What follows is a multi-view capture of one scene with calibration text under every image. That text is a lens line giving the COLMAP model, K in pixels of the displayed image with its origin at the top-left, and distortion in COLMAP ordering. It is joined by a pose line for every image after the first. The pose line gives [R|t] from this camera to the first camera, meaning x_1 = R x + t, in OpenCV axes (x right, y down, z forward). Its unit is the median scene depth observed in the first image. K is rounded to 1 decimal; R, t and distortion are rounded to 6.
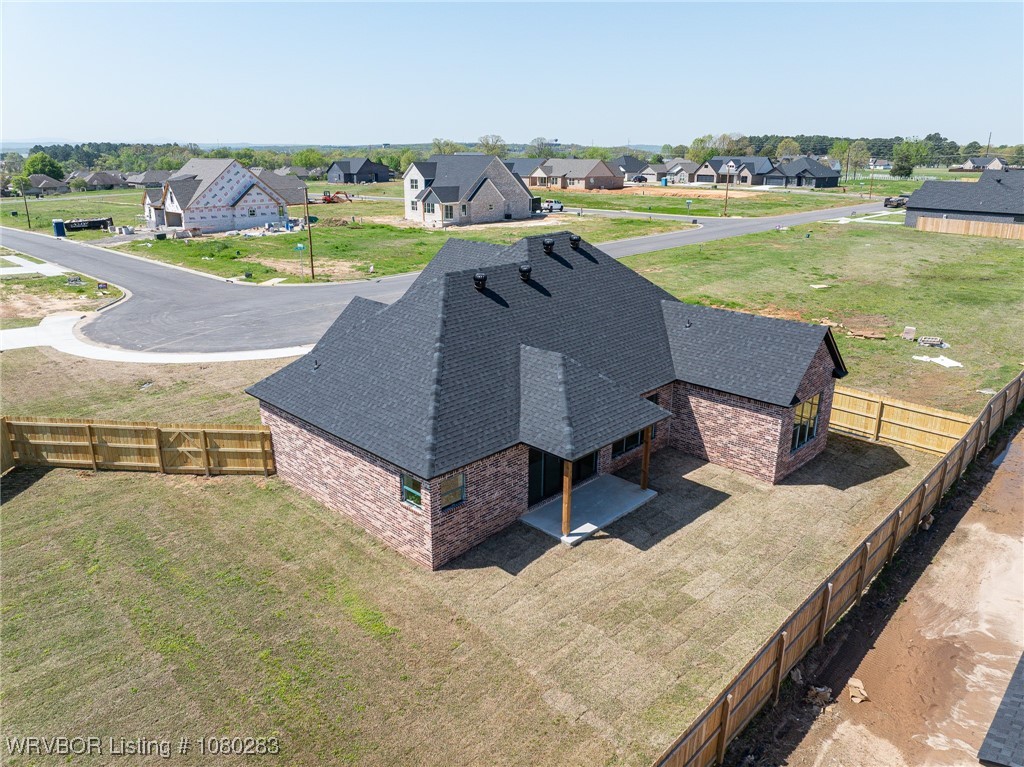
lens RADIAL K [[720.4, 0, 518.3], [0, 720.4, 379.0], [0, 0, 1]] dist [-0.036074, -0.003241]
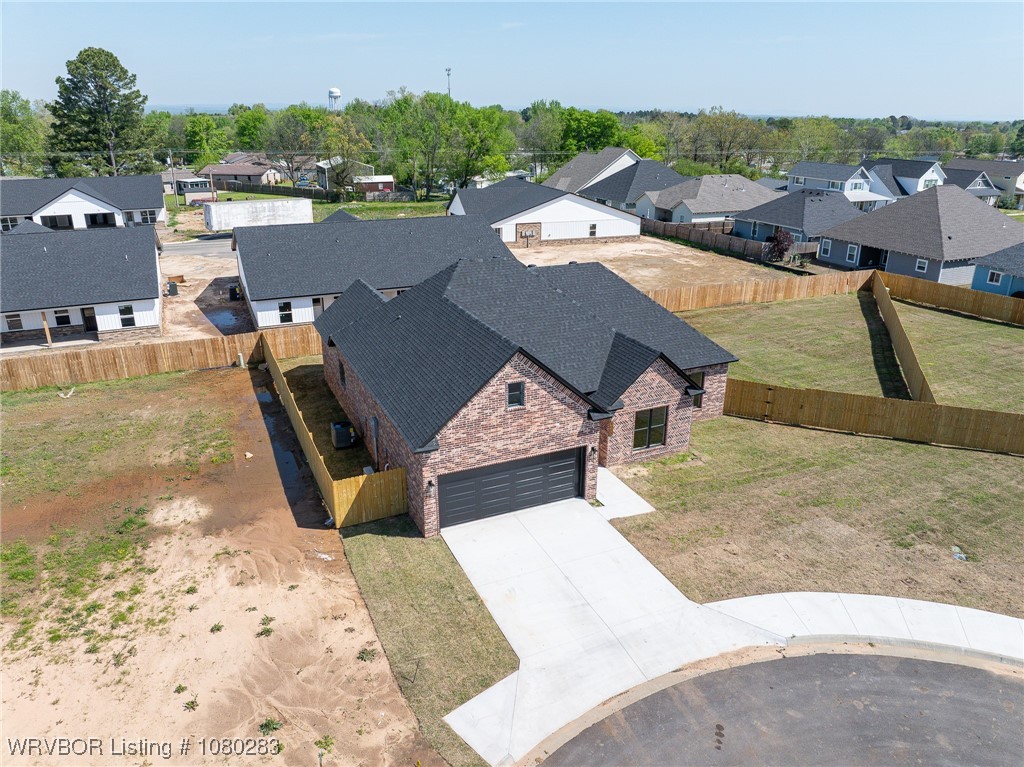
lens RADIAL K [[720.4, 0, 518.3], [0, 720.4, 379.0], [0, 0, 1]] dist [-0.036074, -0.003241]
pose [[-0.930221, -0.143183, 0.337917, -0.390555], [0.096568, 0.792813, 0.601767, -0.695039], [-0.354068, 0.592408, -0.723664, 1.841086]]
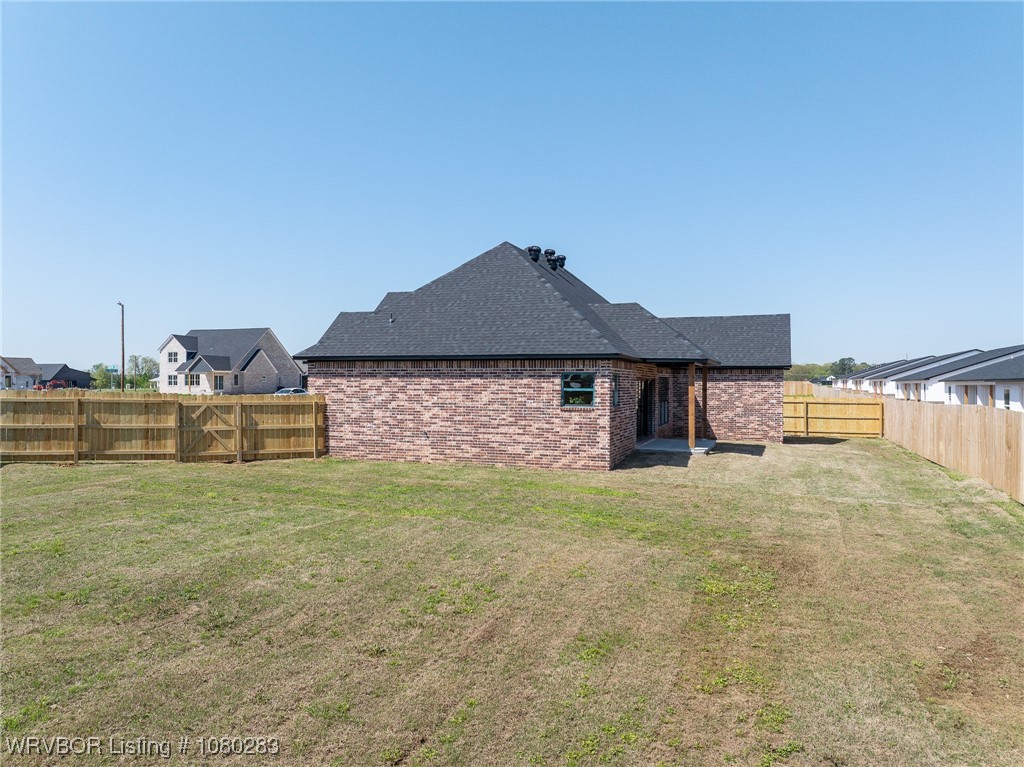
lens RADIAL K [[720.4, 0, 518.3], [0, 720.4, 379.0], [0, 0, 1]] dist [-0.036074, -0.003241]
pose [[0.915467, -0.000243, 0.402394, -0.410337], [0.124583, 0.951036, -0.282859, 0.273619], [-0.382622, 0.309080, 0.870672, 0.128926]]
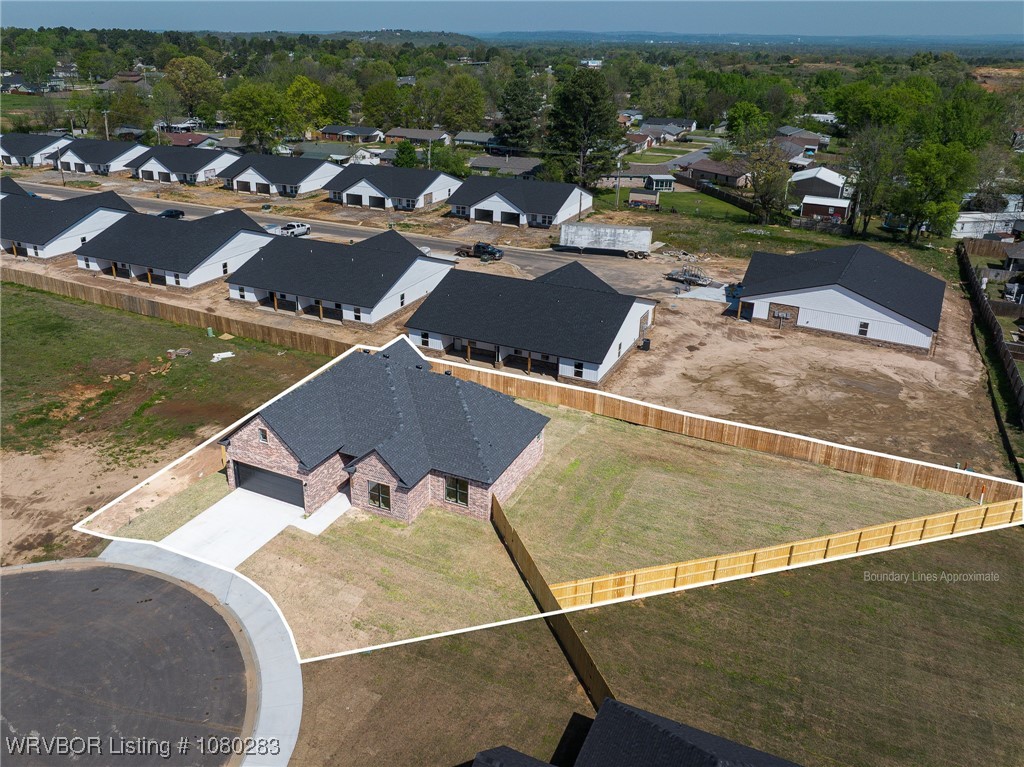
lens RADIAL K [[801.7, 0, 461.2], [0, 801.7, 333.3], [0, 0, 1]] dist [-0.031367, -0.013583]
pose [[-0.286683, -0.344403, 0.893980, -1.682660], [0.283162, 0.860995, 0.422501, -0.972976], [-0.915222, 0.374265, -0.149311, 1.042338]]
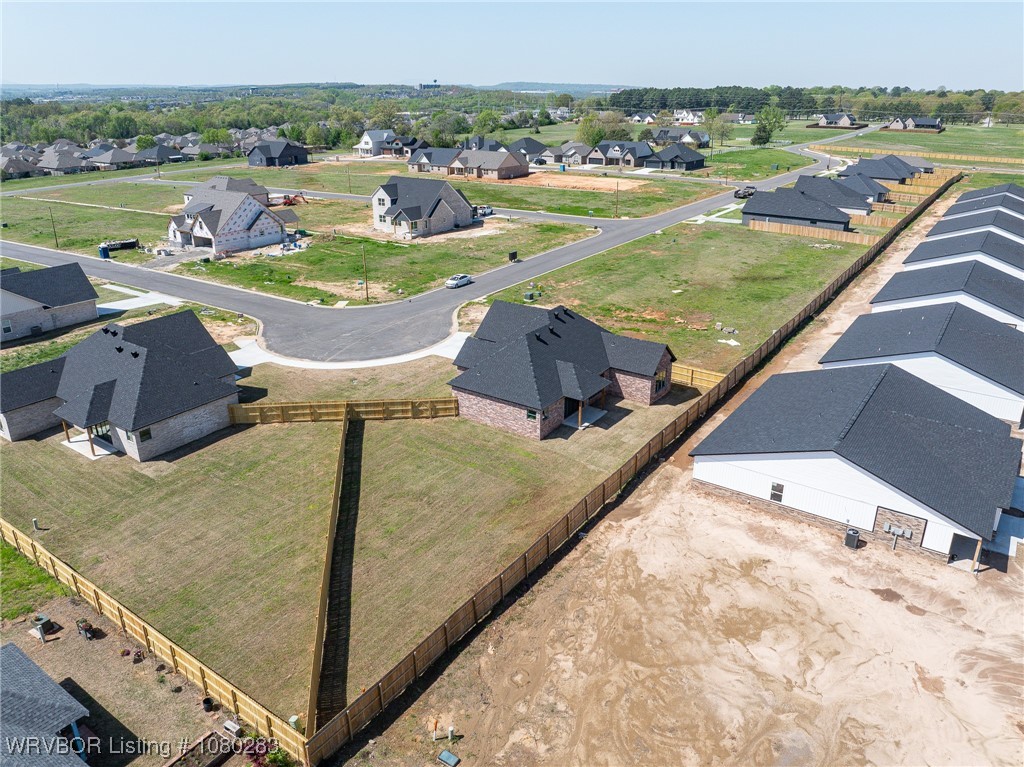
lens RADIAL K [[737.0, 0, 523.0], [0, 737.0, 380.1], [0, 0, 1]] dist [-0.029117, -0.002119]
pose [[0.986566, -0.065295, 0.149744, -0.429387], [0.054430, 0.995655, 0.075549, -0.150435], [-0.154026, -0.066384, 0.985834, -1.363581]]
